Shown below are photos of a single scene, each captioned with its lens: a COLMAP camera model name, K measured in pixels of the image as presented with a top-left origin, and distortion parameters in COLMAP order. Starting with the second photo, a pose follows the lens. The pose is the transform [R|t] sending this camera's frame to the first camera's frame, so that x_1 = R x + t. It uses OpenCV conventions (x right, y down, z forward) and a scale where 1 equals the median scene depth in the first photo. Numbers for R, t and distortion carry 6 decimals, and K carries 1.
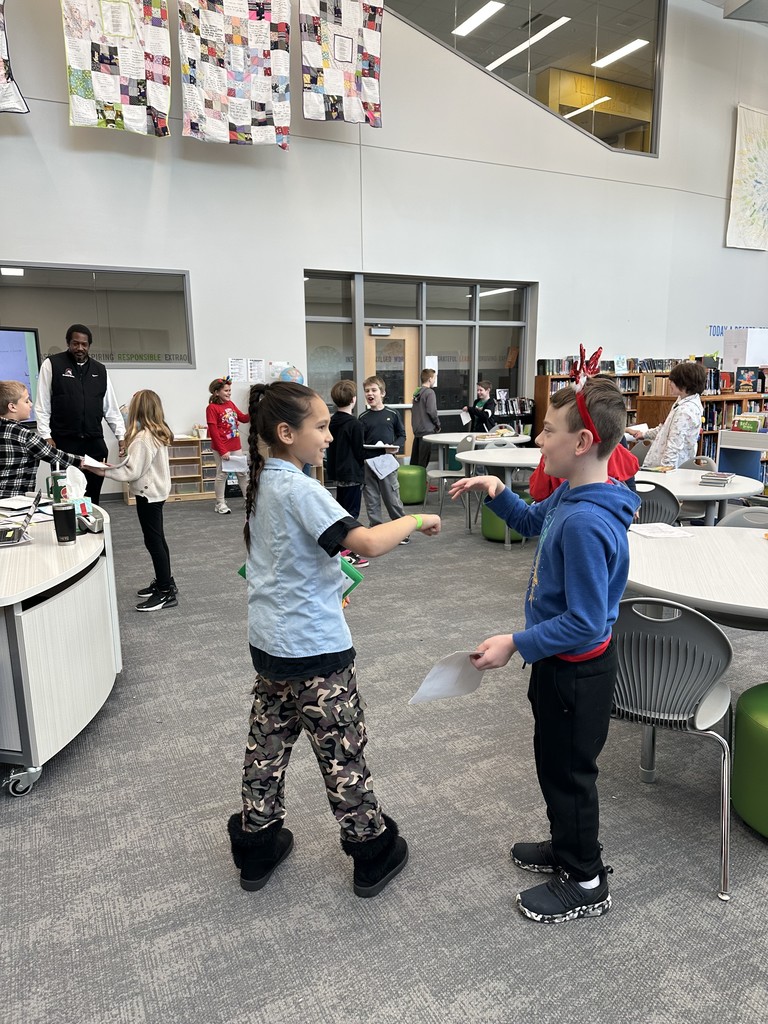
lens RADIAL K [[718.7, 0, 377.0], [0, 718.7, 515.8], [0, 0, 1]] dist [0.030617, -0.005982]
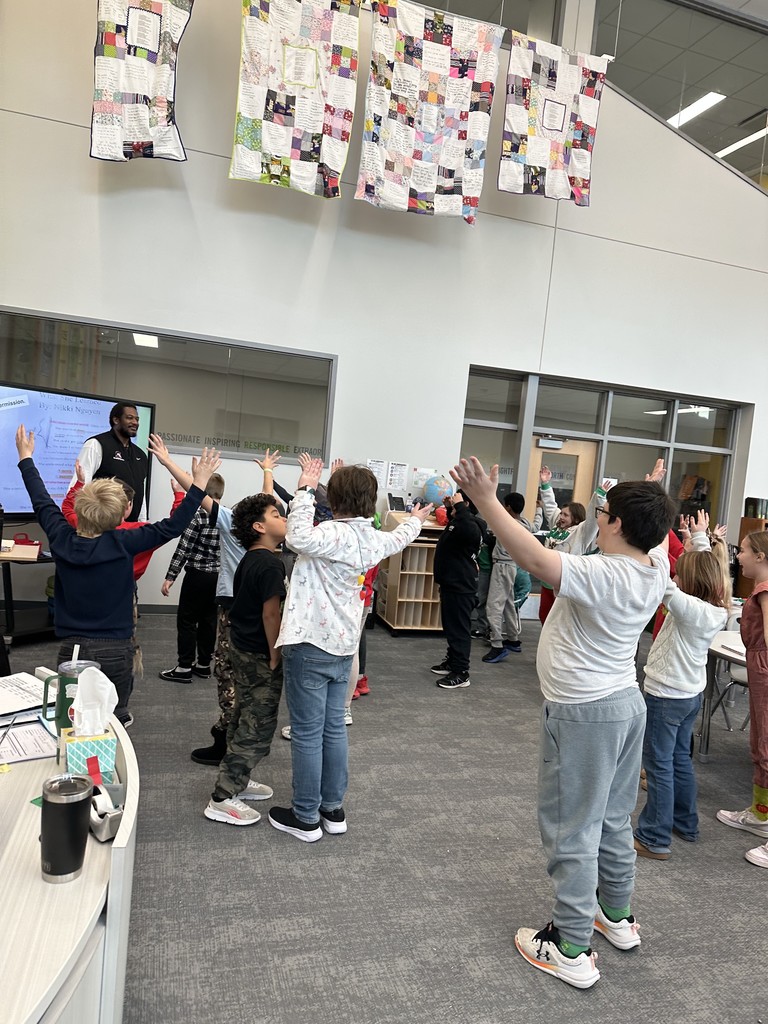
lens RADIAL K [[718.7, 0, 376.8], [0, 718.7, 527.8], [0, 0, 1]] dist [0.030617, -0.005982]
pose [[0.981514, 0.117561, -0.151028, -0.067074], [-0.134126, 0.985427, -0.104610, -0.059342], [0.136529, 0.122933, 0.982979, 0.213074]]
